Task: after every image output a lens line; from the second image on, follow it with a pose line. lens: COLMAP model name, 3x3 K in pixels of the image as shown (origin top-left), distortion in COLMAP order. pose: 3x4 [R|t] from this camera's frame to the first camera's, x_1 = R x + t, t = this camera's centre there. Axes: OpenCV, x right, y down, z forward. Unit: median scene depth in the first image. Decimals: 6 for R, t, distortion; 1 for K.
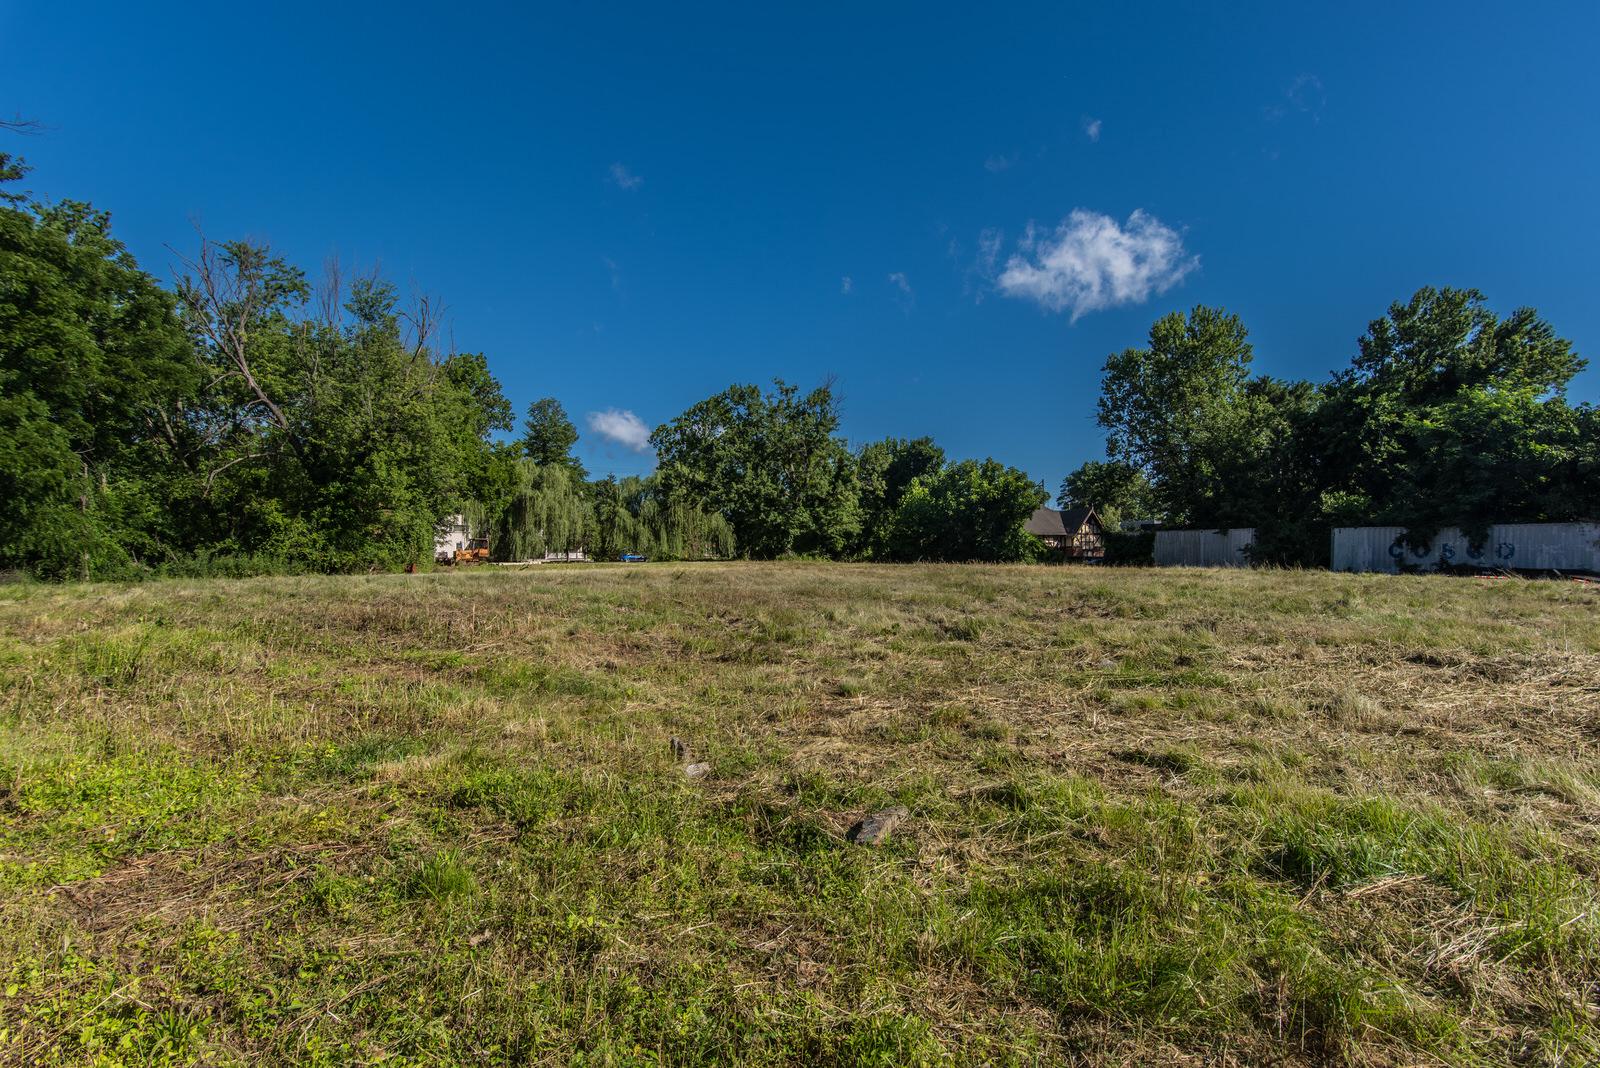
lens RADIAL K [[807.6, 0, 796.0], [0, 807.6, 543.2], [0, 0, 1]] dist [0.002212, -0.000128]
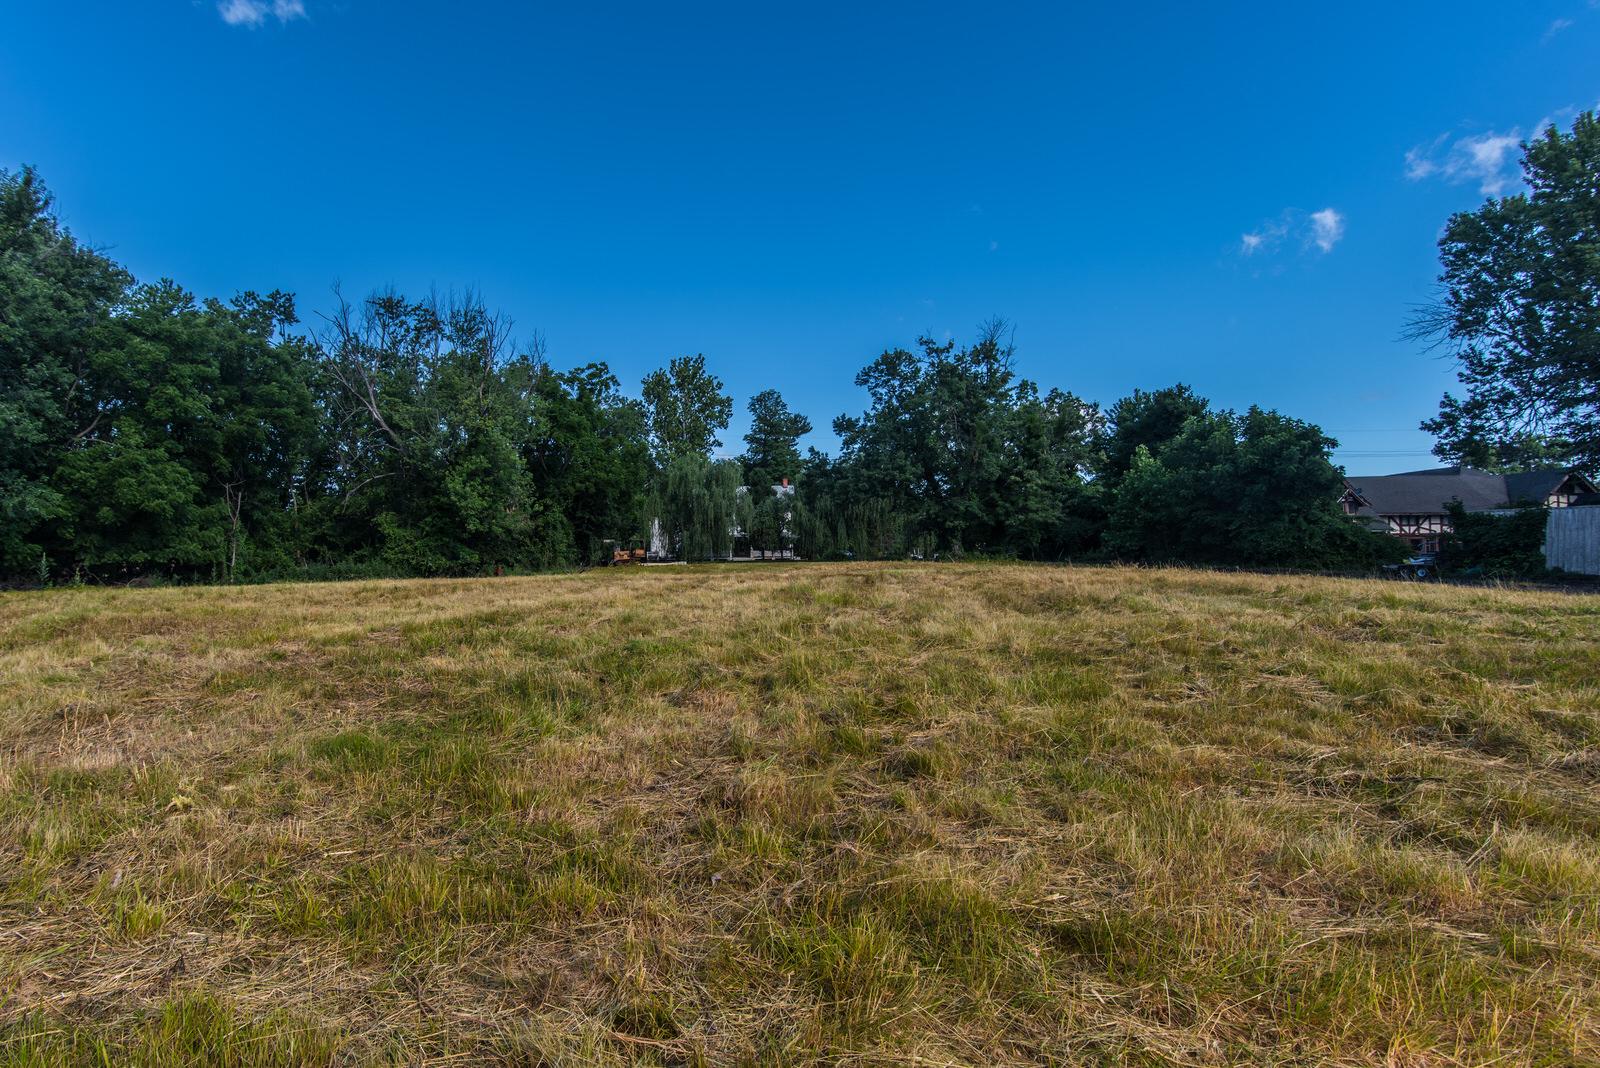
lens RADIAL K [[848.8, 0, 636.8], [0, 848.8, 539.8], [0, 0, 1]] dist [0.000559, -0.000584]
pose [[0.826765, -0.017917, -0.562262, 0.209027], [0.020035, 0.999796, -0.002399, -0.003171], [0.562191, -0.009281, 0.826956, 0.118788]]
